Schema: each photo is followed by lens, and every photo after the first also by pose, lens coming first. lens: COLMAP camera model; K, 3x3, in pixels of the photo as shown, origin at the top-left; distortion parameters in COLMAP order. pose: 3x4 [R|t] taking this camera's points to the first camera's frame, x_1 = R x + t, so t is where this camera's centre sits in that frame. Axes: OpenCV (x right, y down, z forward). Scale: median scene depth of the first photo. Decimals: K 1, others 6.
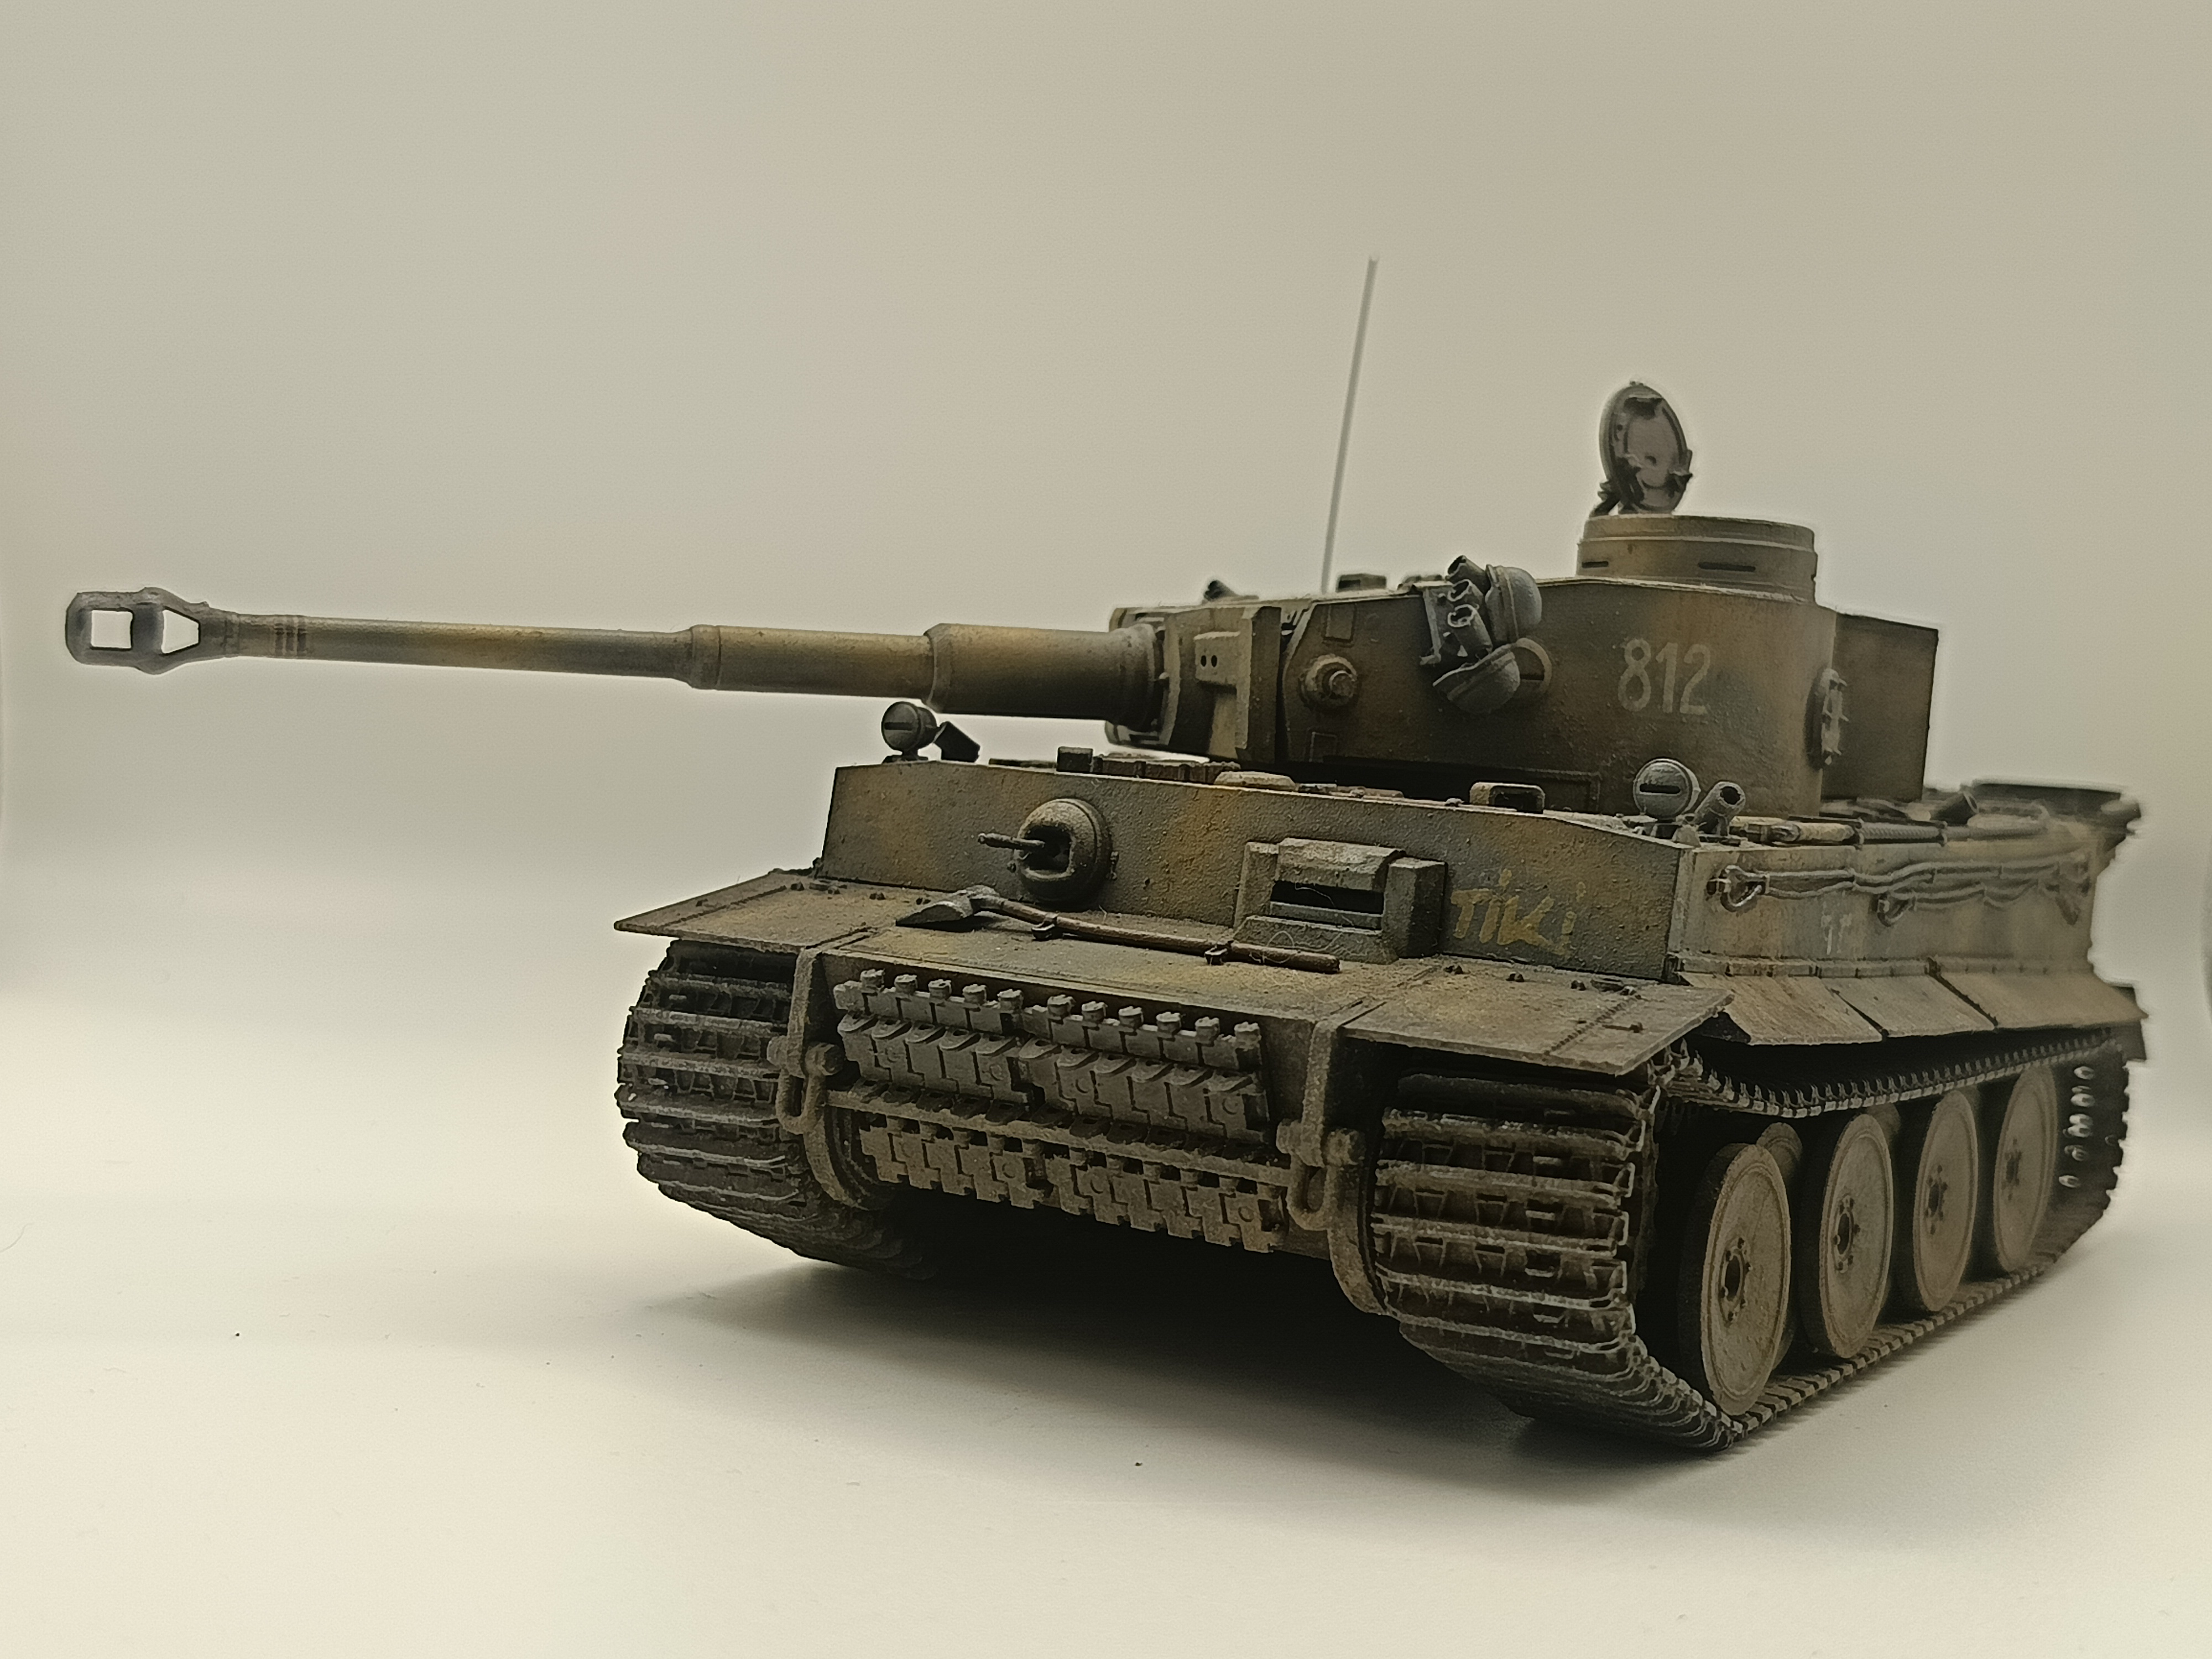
lens RADIAL K [[2766.4, 0, 1108.2], [0, 2766.4, 872.5], [0, 0, 1]] dist [0.273075, -1.206482]
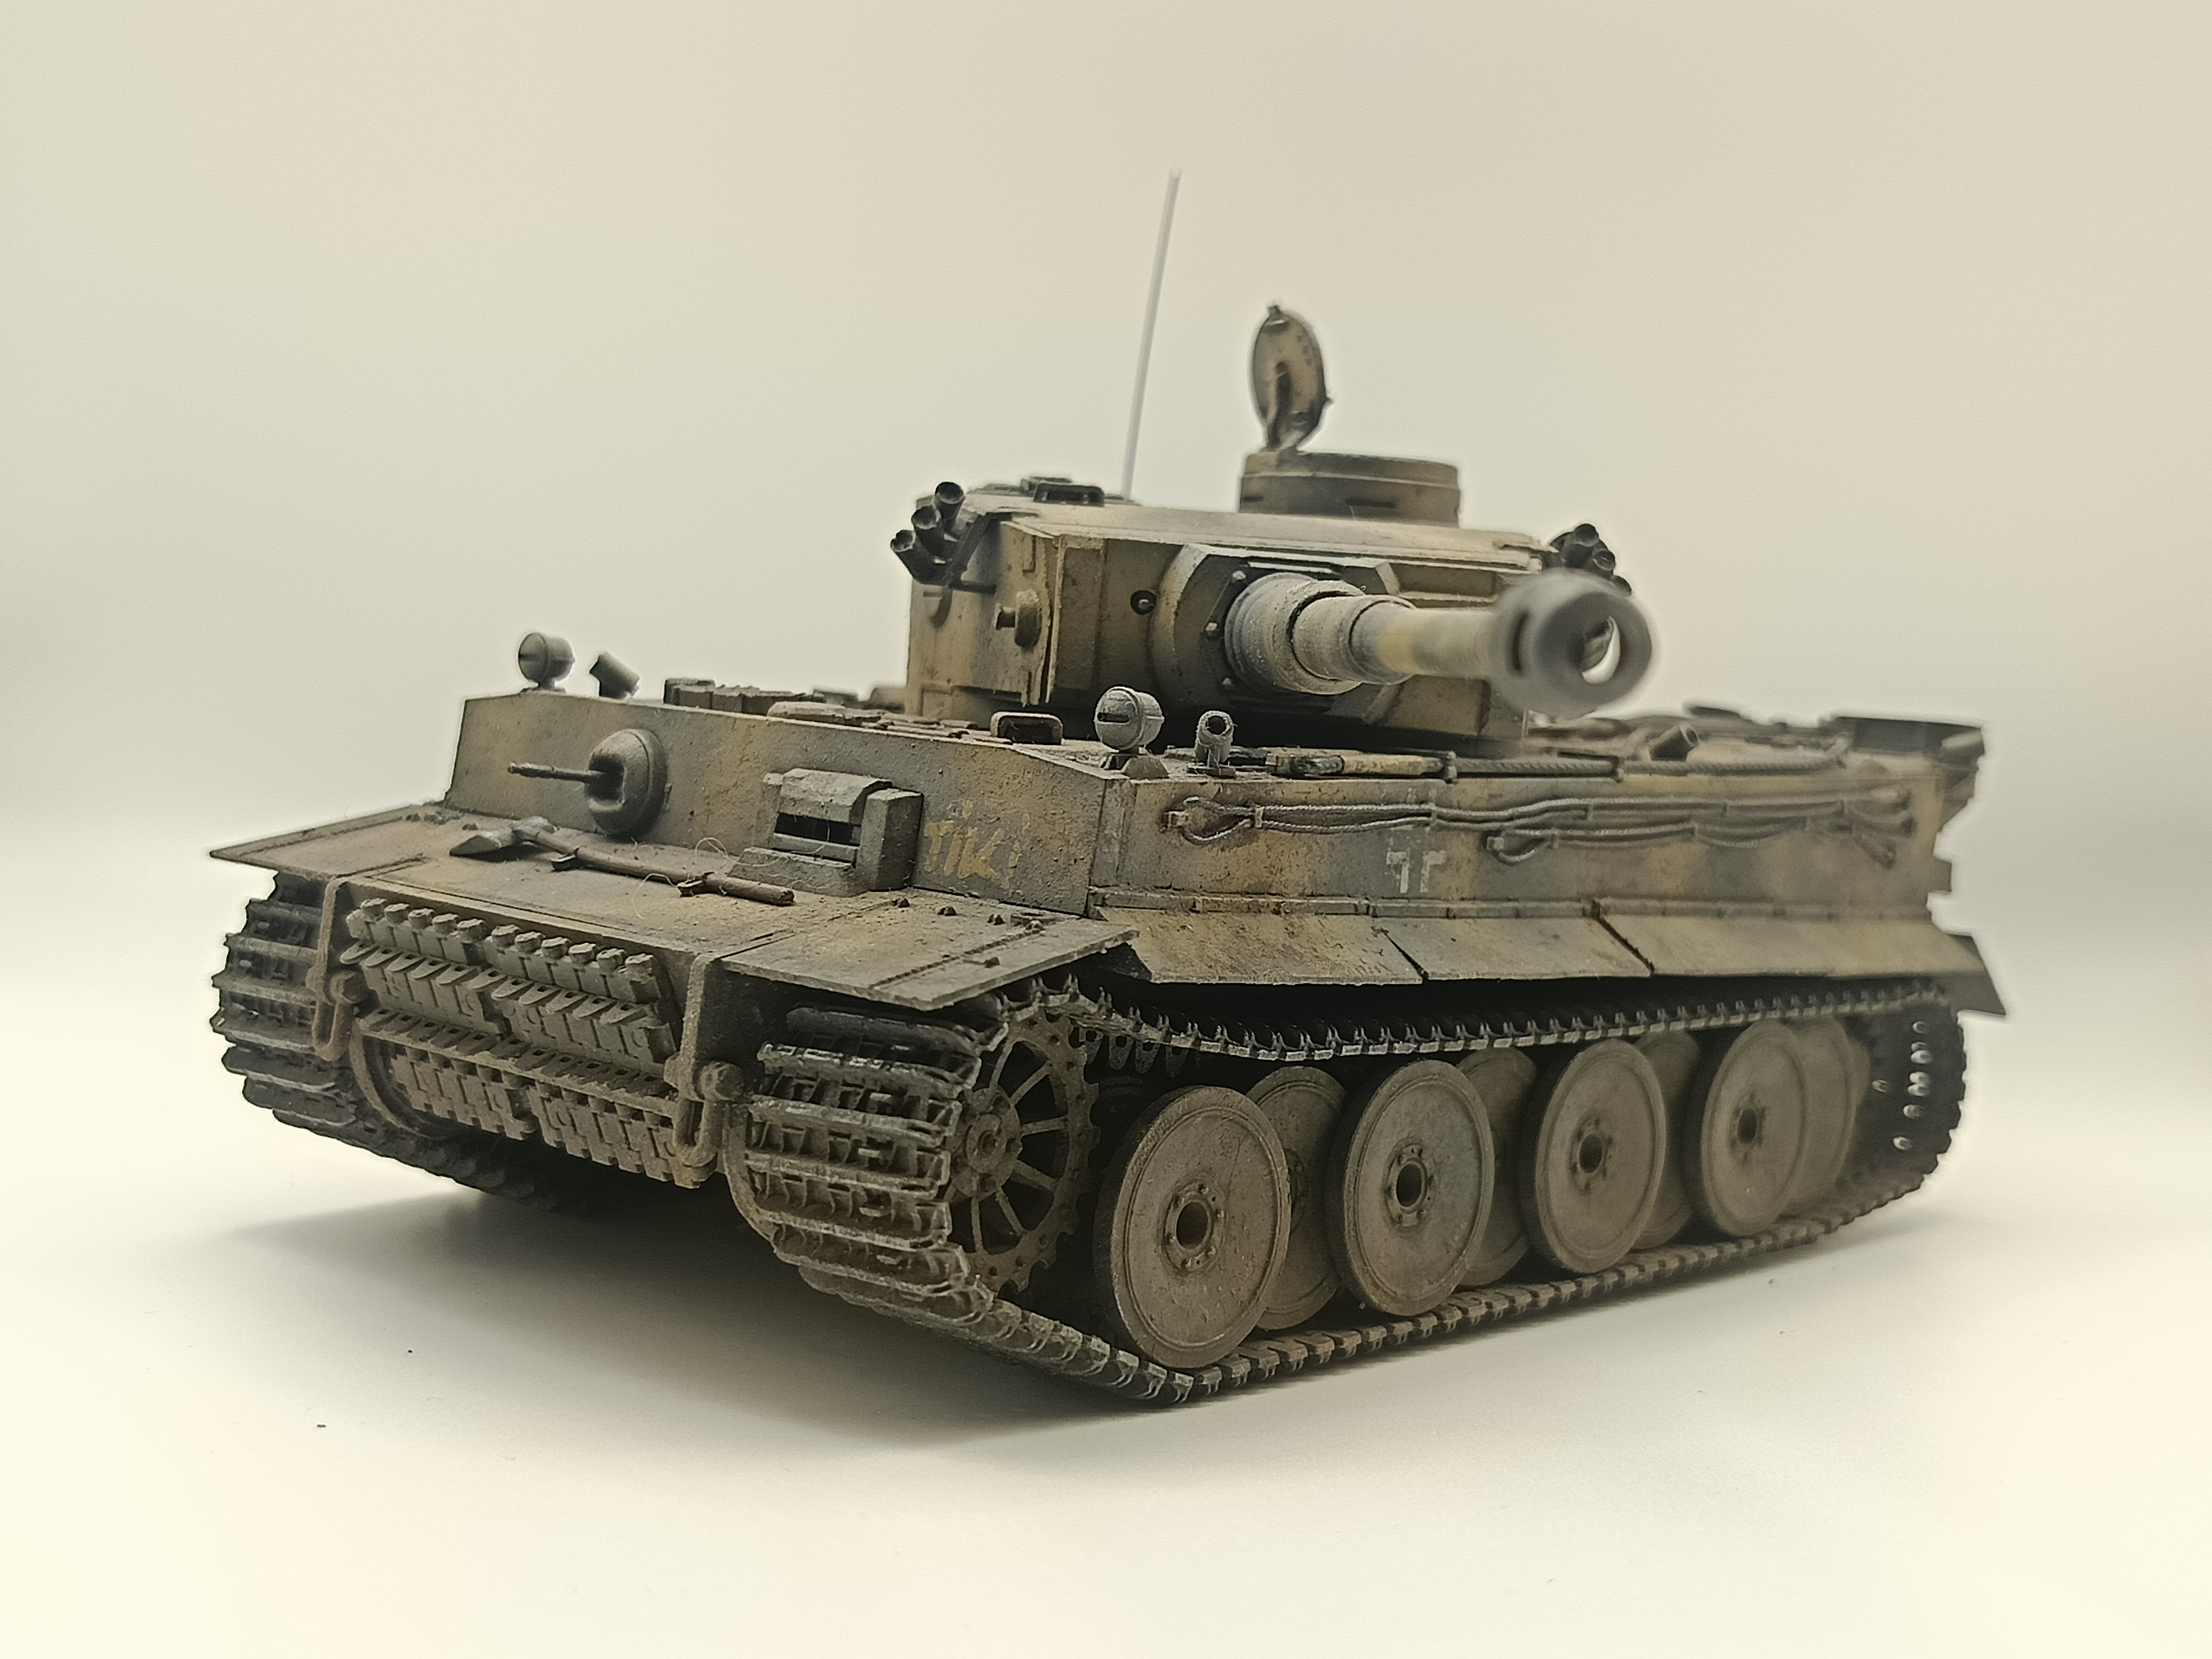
lens RADIAL K [[2766.4, 0, 1108.2], [0, 2766.4, 872.5], [0, 0, 1]] dist [0.273075, -1.206482]
pose [[0.983785, 0.008117, -0.179166, 0.357785], [-0.004823, 0.999811, 0.018813, 0.005373], [0.179285, -0.017644, 0.983639, 0.054272]]
